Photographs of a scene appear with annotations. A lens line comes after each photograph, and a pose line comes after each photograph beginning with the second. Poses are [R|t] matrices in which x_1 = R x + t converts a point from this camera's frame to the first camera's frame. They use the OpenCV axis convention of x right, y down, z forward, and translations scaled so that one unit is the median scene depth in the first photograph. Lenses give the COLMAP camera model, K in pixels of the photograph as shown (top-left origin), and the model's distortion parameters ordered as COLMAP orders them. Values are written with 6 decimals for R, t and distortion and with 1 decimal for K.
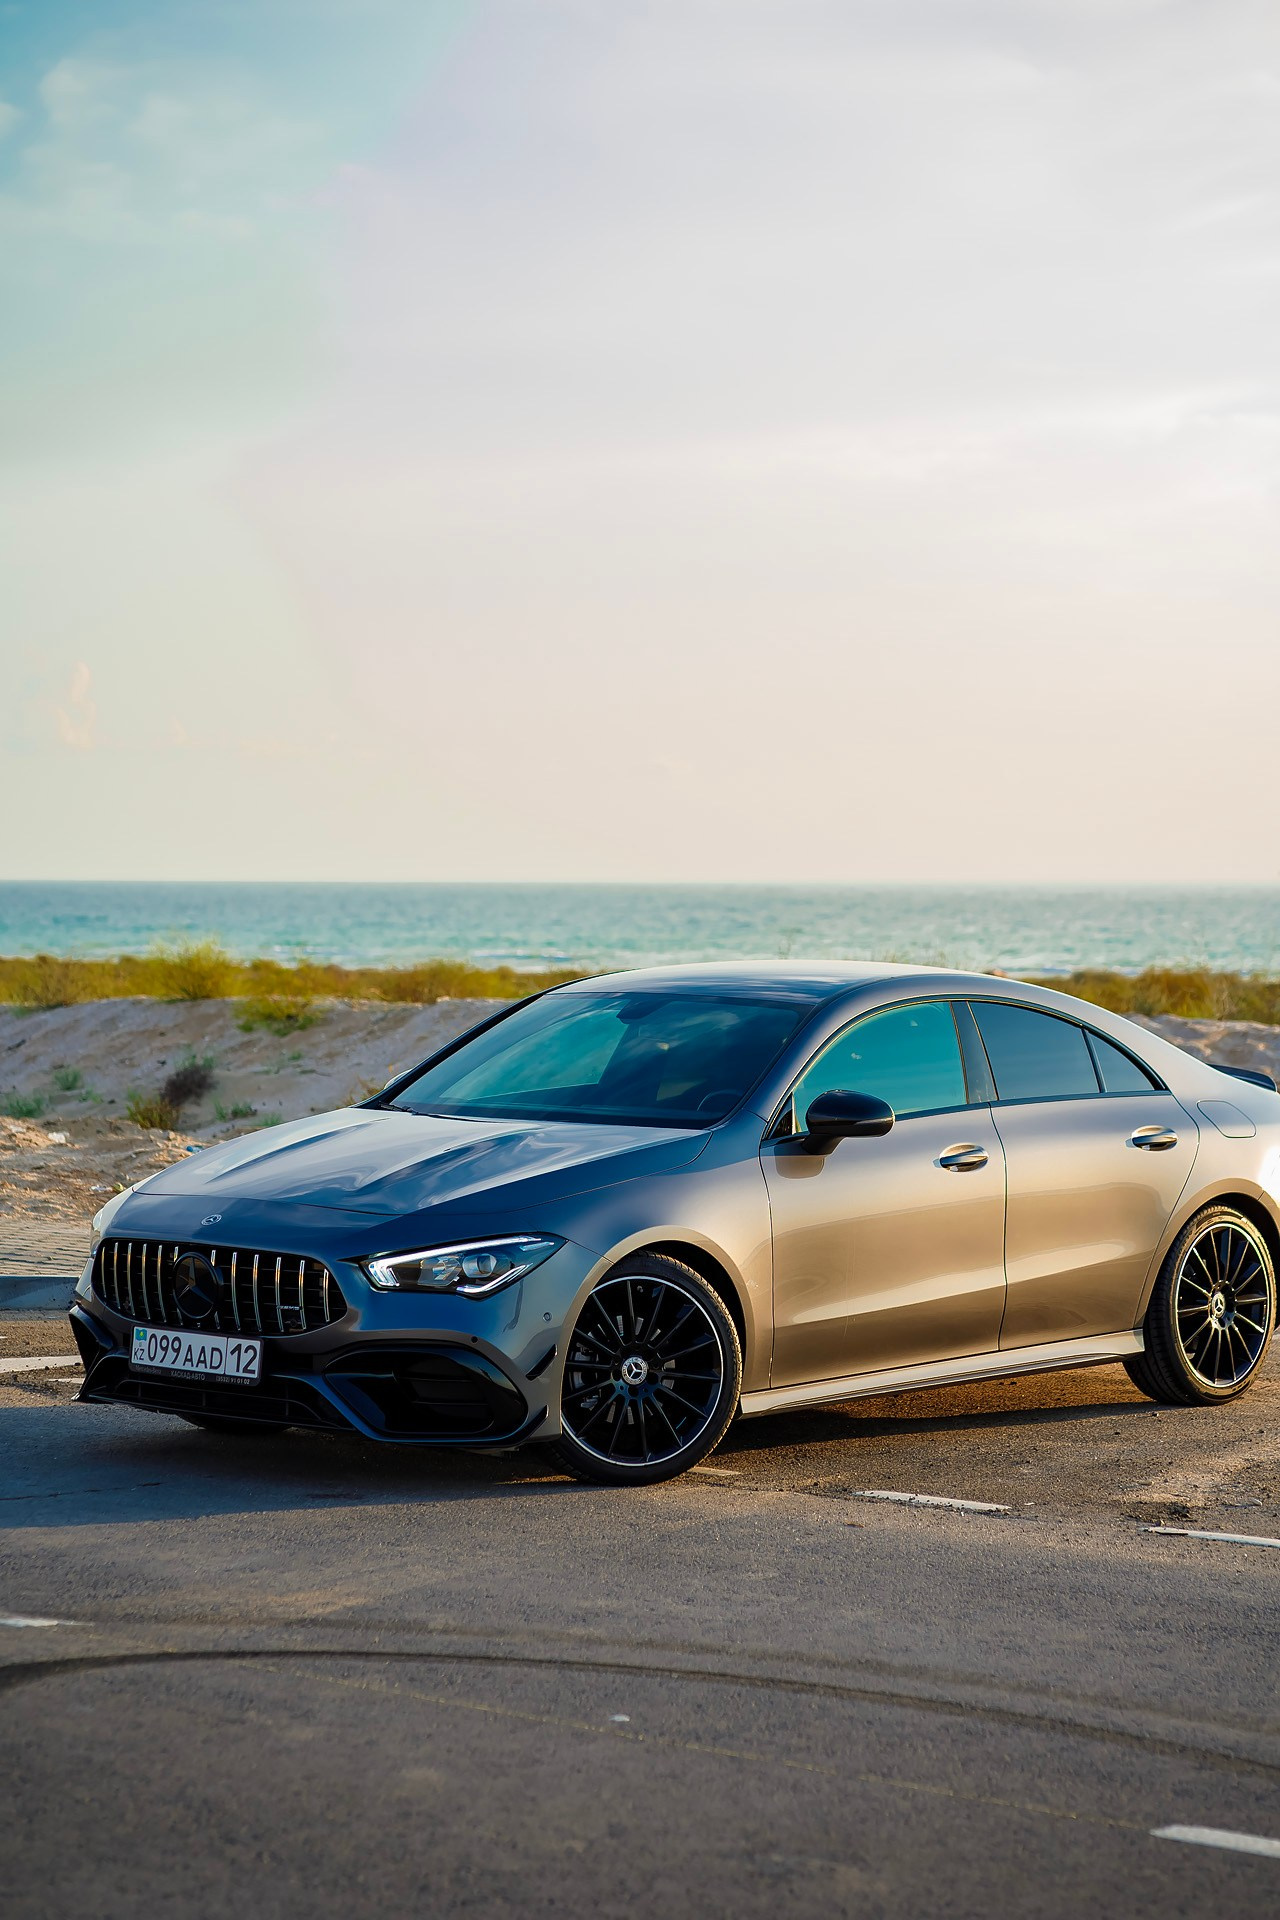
lens RADIAL K [[5162.9, 0, 640.0], [0, 5162.9, 960.0], [0, 0, 1]] dist [0.213764, -0.332144]
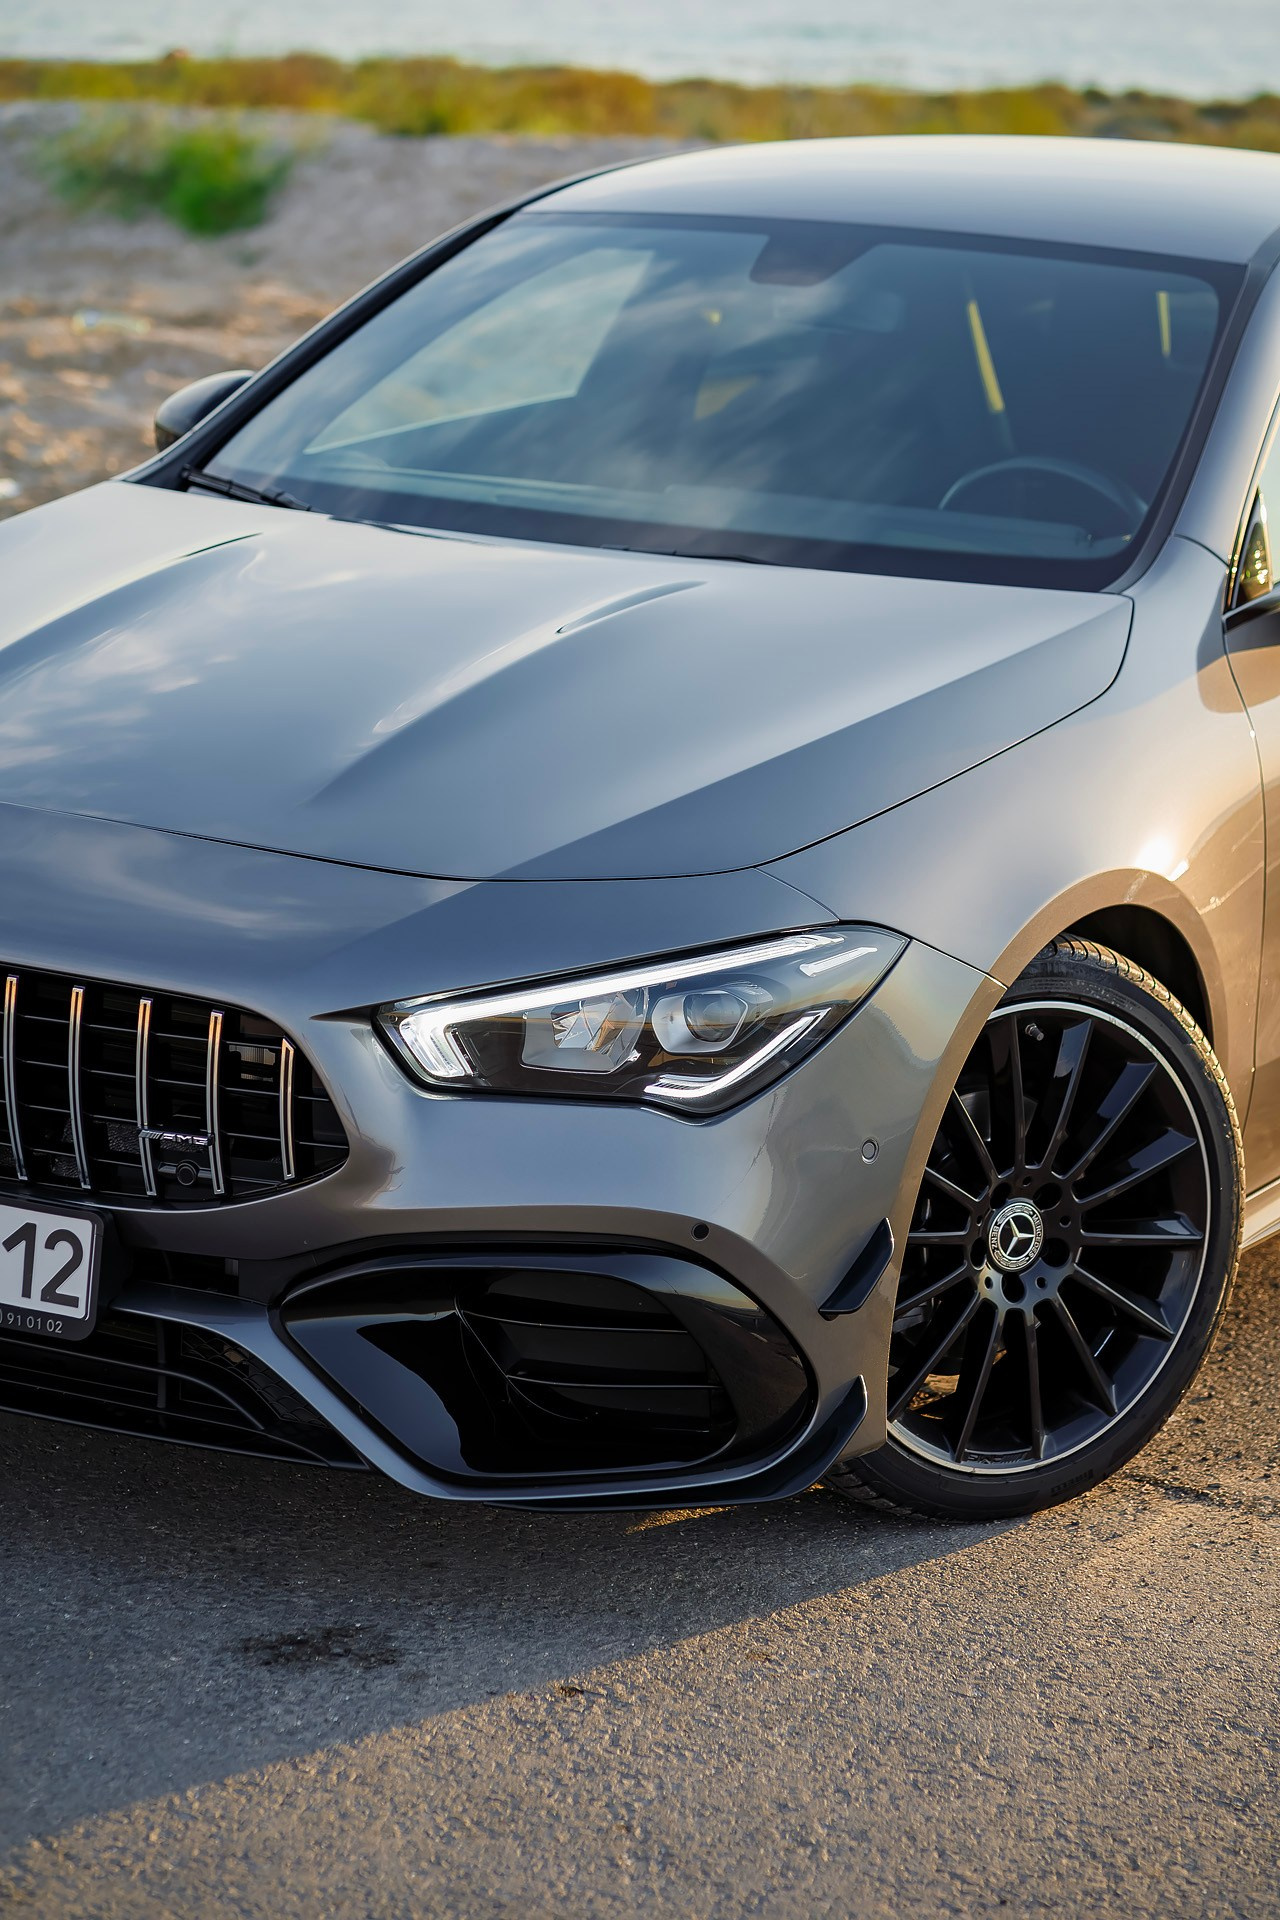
lens RADIAL K [[5162.9, 0, 640.0], [0, 5162.9, 960.0], [0, 0, 1]] dist [0.213764, -0.332144]
pose [[0.983417, -0.018829, 0.180380, -0.101235], [-0.015379, 0.982356, 0.186389, -0.014234], [-0.180707, -0.186072, 0.965775, 0.638833]]
